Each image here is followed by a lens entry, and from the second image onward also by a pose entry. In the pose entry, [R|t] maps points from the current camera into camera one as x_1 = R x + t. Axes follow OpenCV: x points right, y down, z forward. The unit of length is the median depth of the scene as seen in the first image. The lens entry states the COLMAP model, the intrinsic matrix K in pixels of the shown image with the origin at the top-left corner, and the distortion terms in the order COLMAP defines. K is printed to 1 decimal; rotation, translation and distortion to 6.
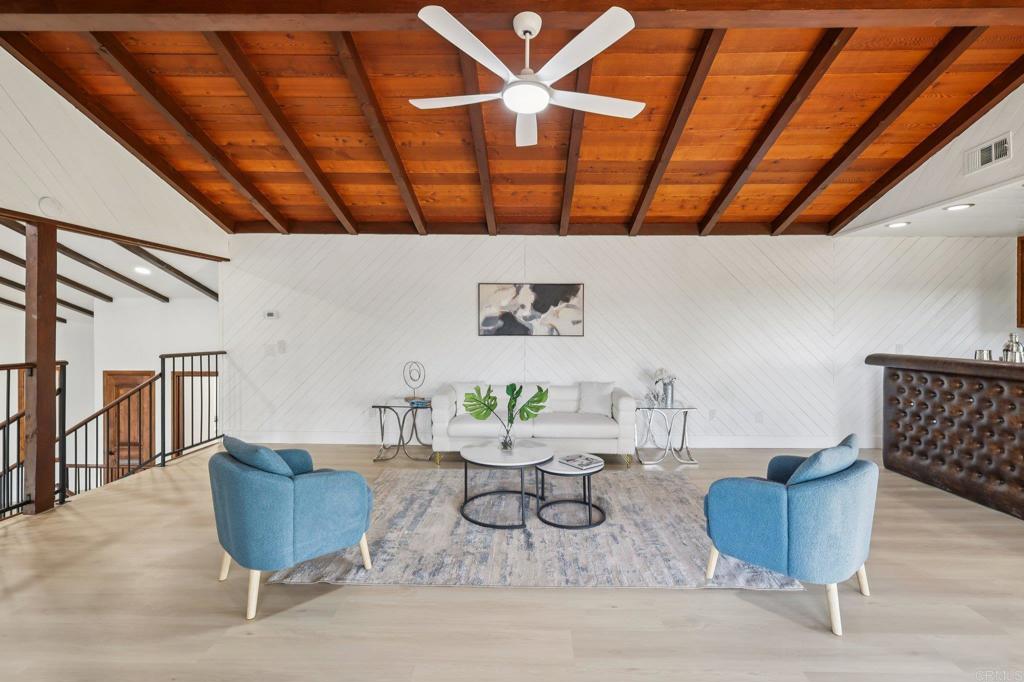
lens RADIAL K [[451.0, 0, 514.0], [0, 451.0, 335.5], [0, 0, 1]] dist [0.004509, 0.000756]
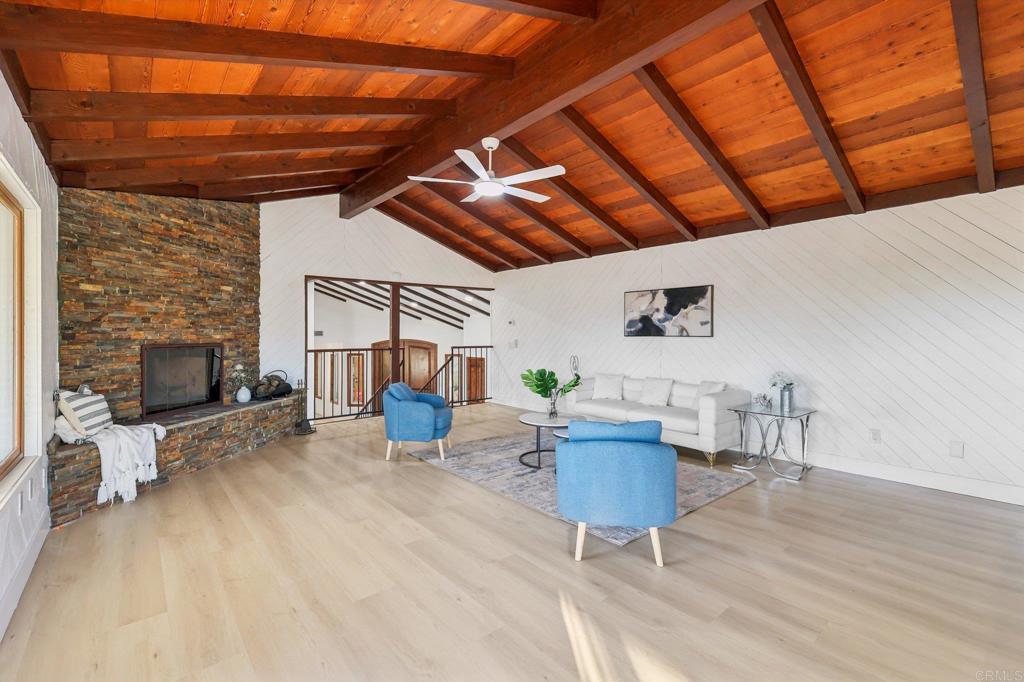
lens RADIAL K [[451.0, 0, 515.6], [0, 451.0, 340.4], [0, 0, 1]] dist [0.004509, 0.000756]
pose [[0.658678, 0.007279, -0.752390, 0.628673], [-0.003038, 0.999971, 0.007014, 0.004003], [0.752419, -0.002334, 0.658681, -0.000307]]
